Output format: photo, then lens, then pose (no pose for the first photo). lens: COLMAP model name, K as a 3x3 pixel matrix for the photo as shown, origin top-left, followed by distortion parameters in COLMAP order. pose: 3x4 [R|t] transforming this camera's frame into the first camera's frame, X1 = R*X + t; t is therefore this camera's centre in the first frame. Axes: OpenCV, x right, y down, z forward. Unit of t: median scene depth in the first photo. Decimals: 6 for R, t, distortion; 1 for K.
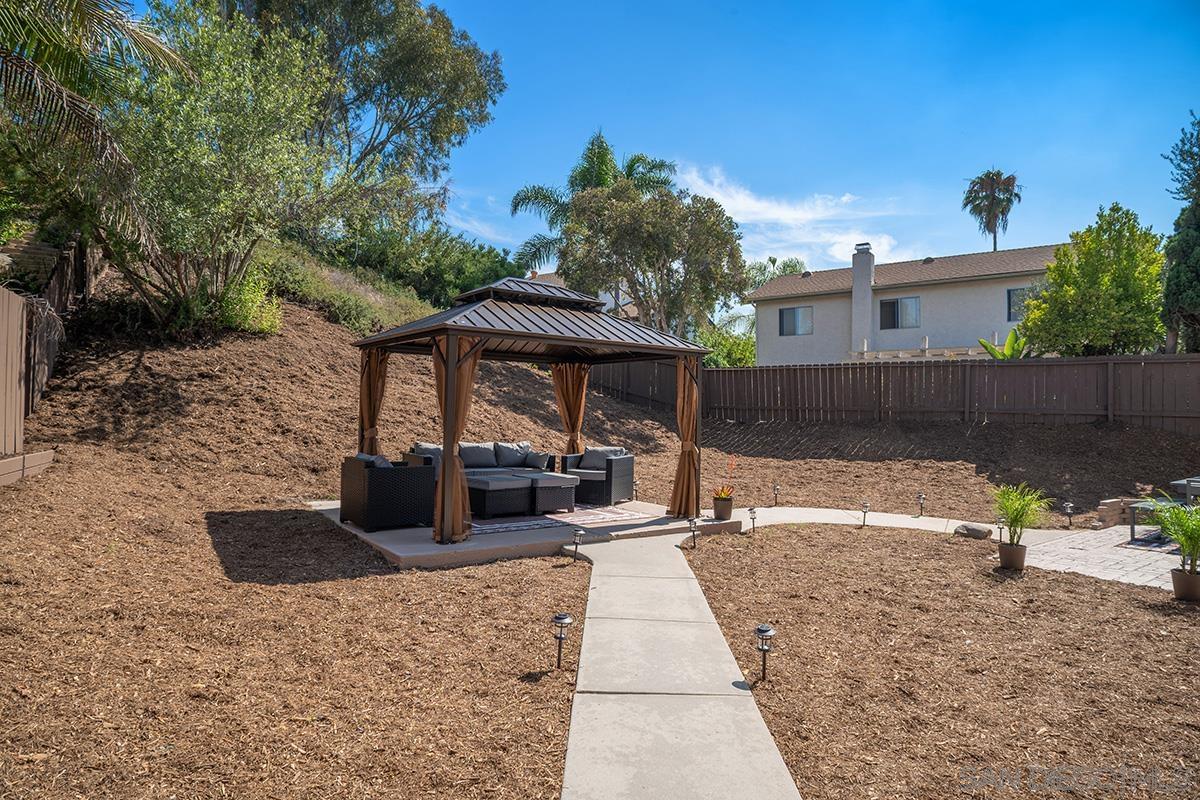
lens RADIAL K [[697.7, 0, 598.0], [0, 697.7, 405.0], [0, 0, 1]] dist [0.002593, 0.002418]
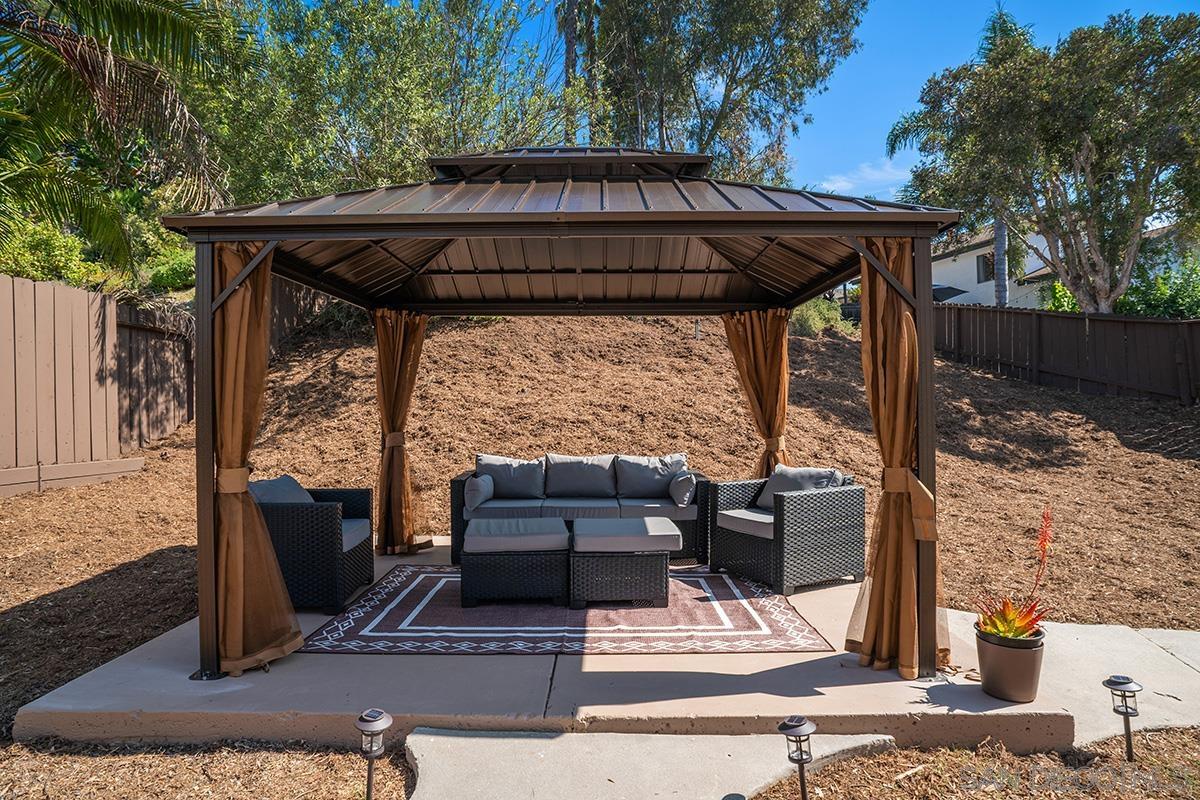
lens RADIAL K [[697.7, 0, 602.5], [0, 697.7, 394.8], [0, 0, 1]] dist [0.002593, 0.002418]
pose [[0.816755, -0.034221, -0.575970, 0.179974], [0.028759, 0.999413, -0.018598, 0.012926], [0.576268, -0.001374, 0.817260, 0.495295]]
